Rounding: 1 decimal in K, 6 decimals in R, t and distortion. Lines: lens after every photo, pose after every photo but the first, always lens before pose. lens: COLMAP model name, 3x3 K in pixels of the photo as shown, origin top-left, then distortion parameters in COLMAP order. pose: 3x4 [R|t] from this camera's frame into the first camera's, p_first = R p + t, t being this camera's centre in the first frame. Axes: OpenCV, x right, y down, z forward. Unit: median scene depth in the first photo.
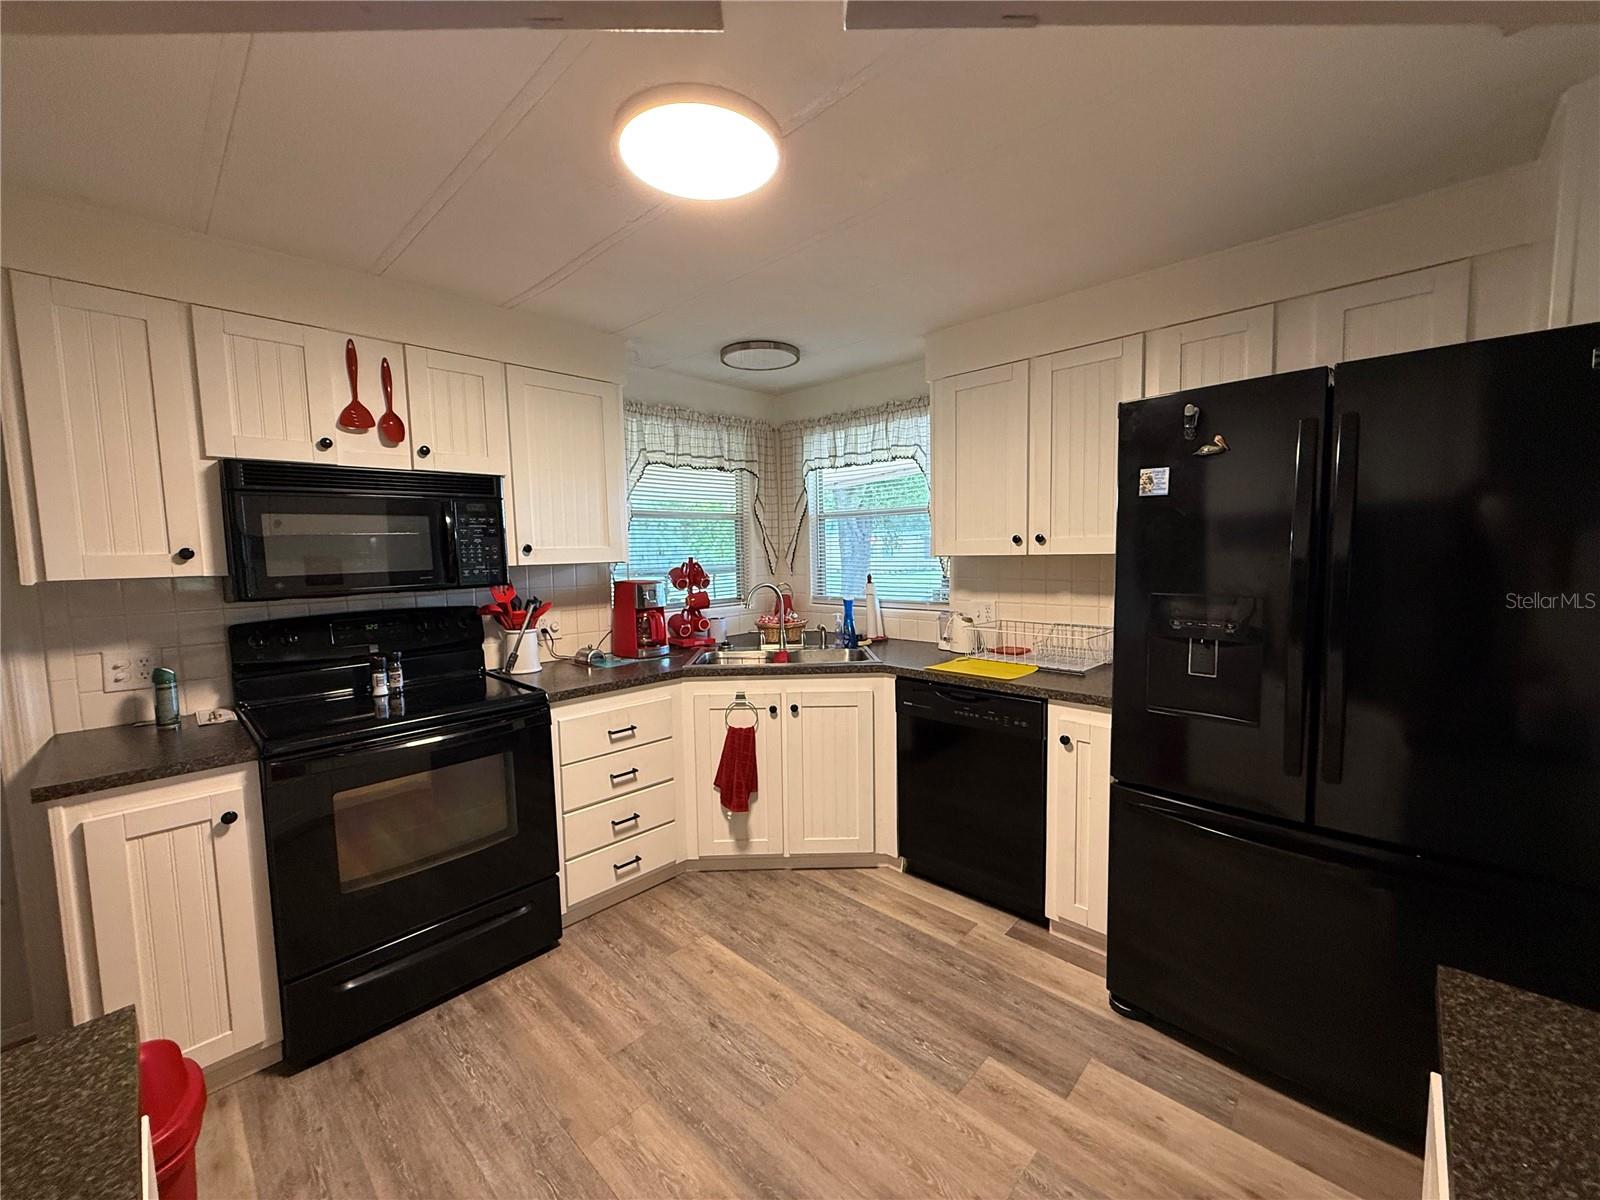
lens RADIAL K [[633.4, 0, 796.0], [0, 633.4, 603.0], [0, 0, 1]] dist [0.000935, -0.000758]
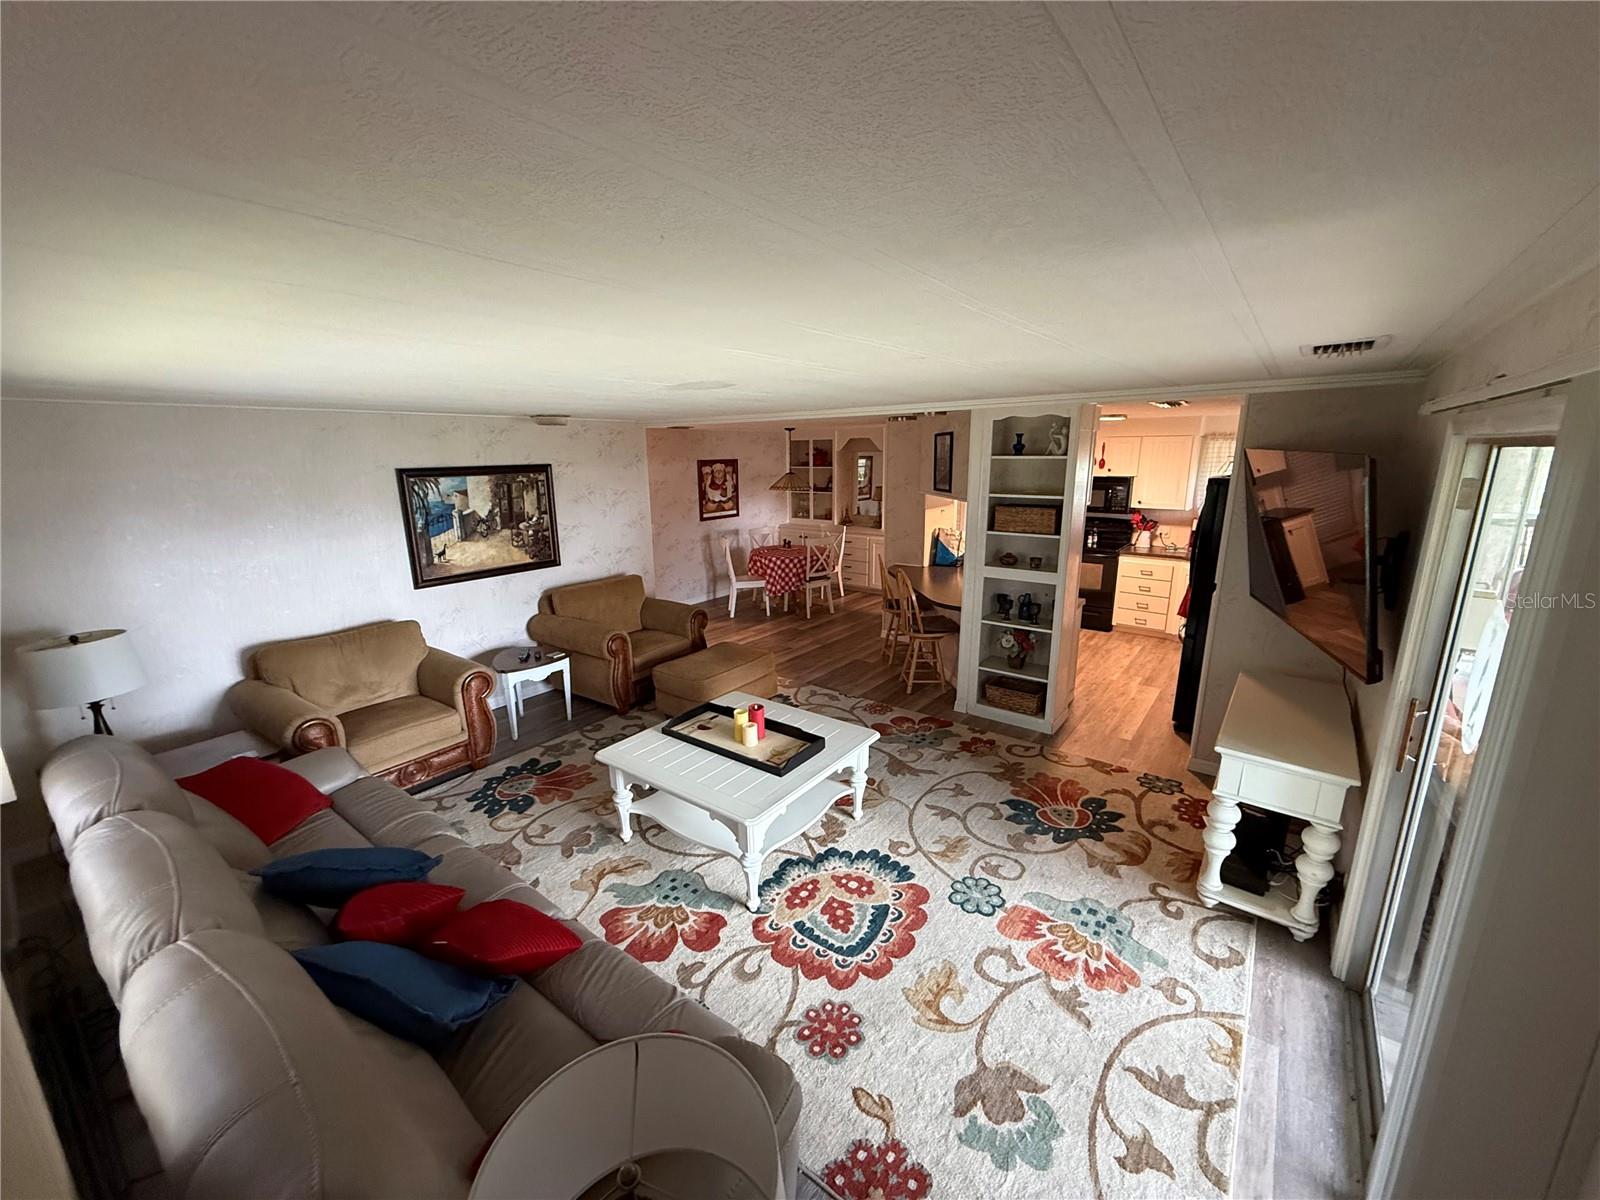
lens RADIAL K [[633.4, 0, 795.7], [0, 633.4, 600.5], [0, 0, 1]] dist [0.000935, -0.000758]
pose [[0.099986, 0.250441, -0.962955, 2.543783], [-0.081956, 0.966589, 0.242877, -0.249516], [0.991608, 0.054635, 0.117171, -0.937234]]
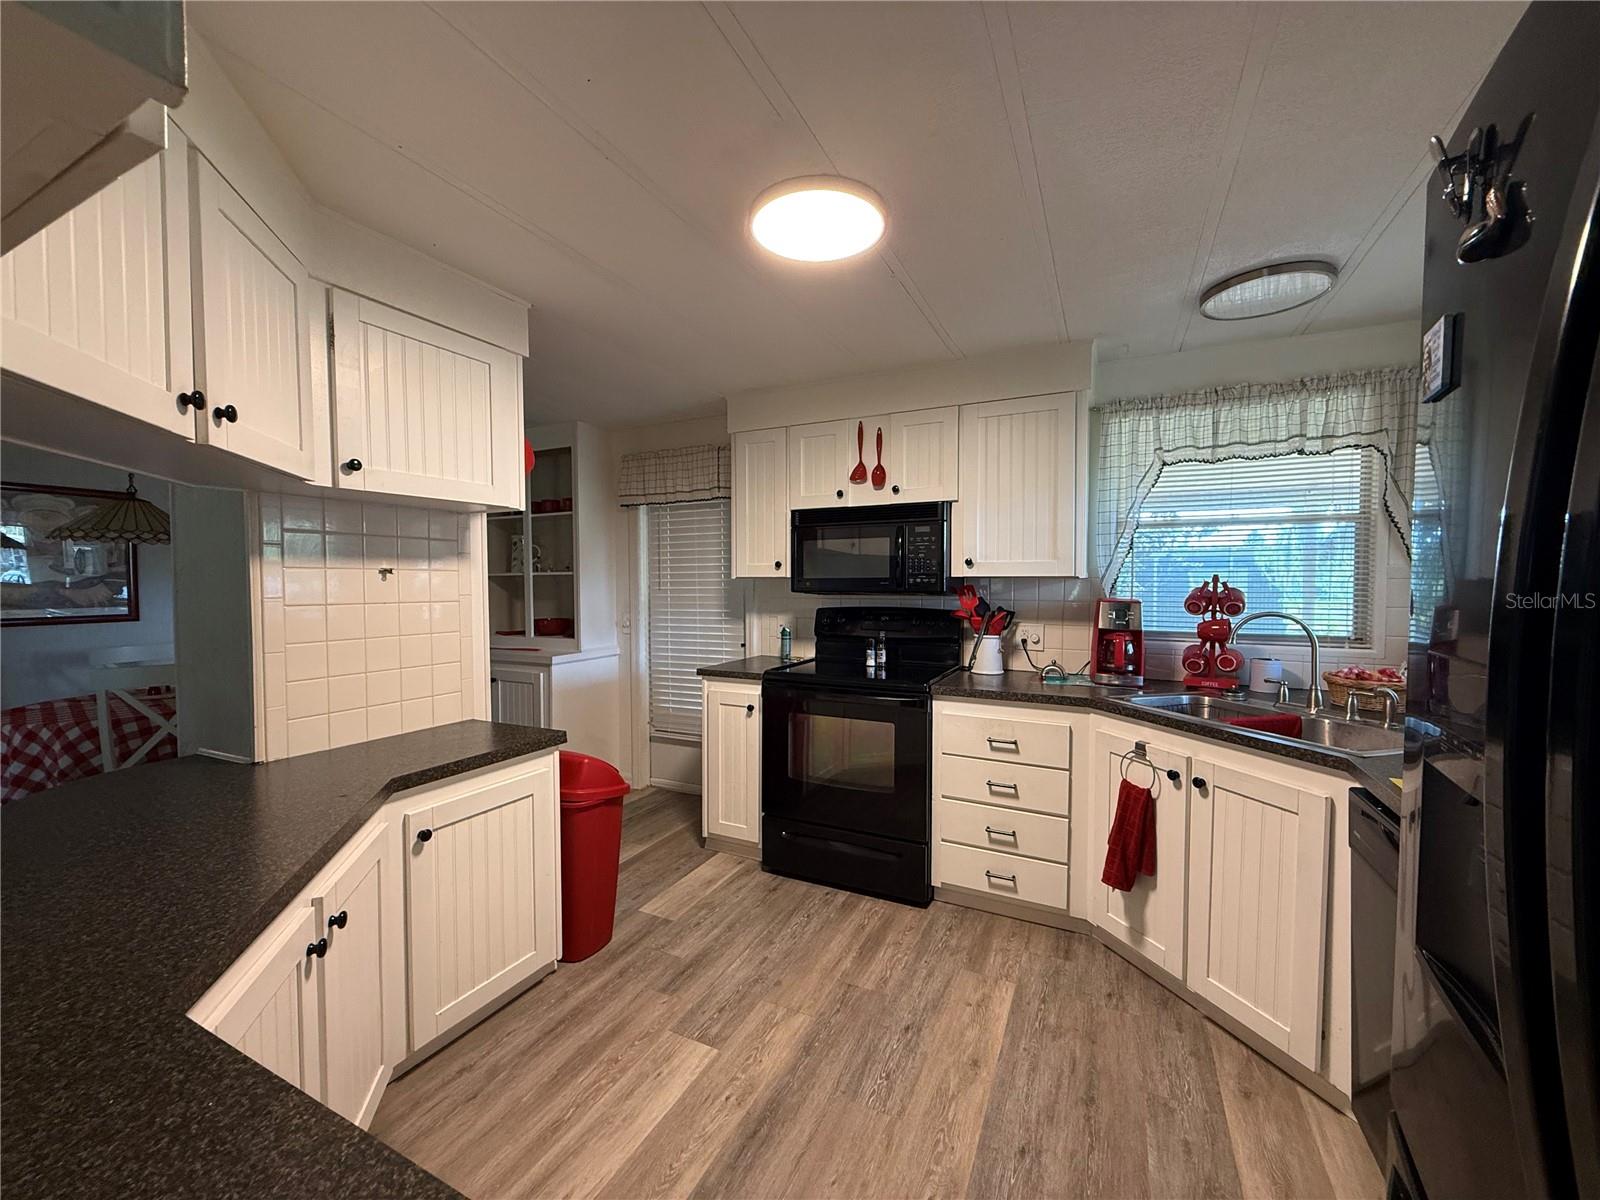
lens RADIAL K [[633.4, 0, 796.8], [0, 633.4, 603.7], [0, 0, 1]] dist [0.000935, -0.000758]
pose [[0.298194, 0.052958, -0.953035, 0.644494], [-0.091514, 0.995446, 0.026681, -0.014977], [0.950108, 0.079260, 0.301682, 0.413806]]
